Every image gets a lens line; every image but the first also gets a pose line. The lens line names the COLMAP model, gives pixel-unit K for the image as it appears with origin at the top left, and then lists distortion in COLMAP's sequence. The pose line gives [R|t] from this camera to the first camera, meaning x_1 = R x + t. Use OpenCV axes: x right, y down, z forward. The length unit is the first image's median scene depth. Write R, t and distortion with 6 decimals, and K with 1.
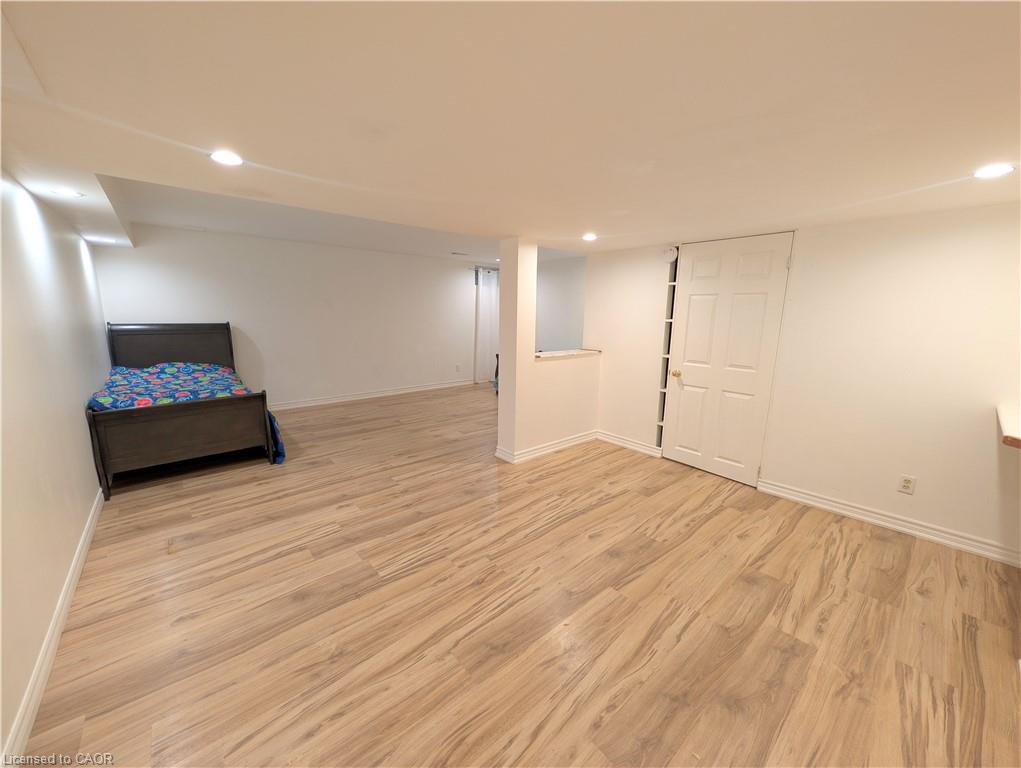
lens RADIAL K [[393.6, 0, 506.8], [0, 393.6, 382.3], [0, 0, 1]] dist [-0.000481, 0.000714]
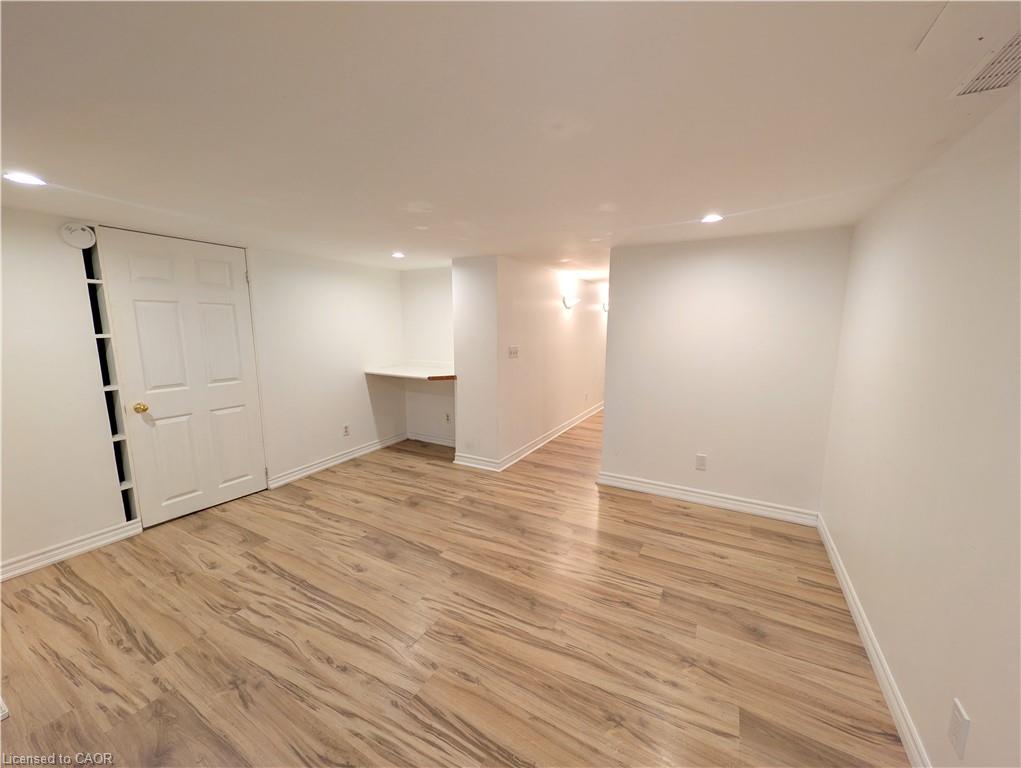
lens RADIAL K [[393.6, 0, 510.5], [0, 393.6, 383.4], [0, 0, 1]] dist [-0.000481, 0.000714]
pose [[-0.343098, -0.155805, 0.926287, -0.656372], [0.159616, 0.962134, 0.220956, -0.166059], [-0.925638, 0.223660, -0.305237, 0.820552]]
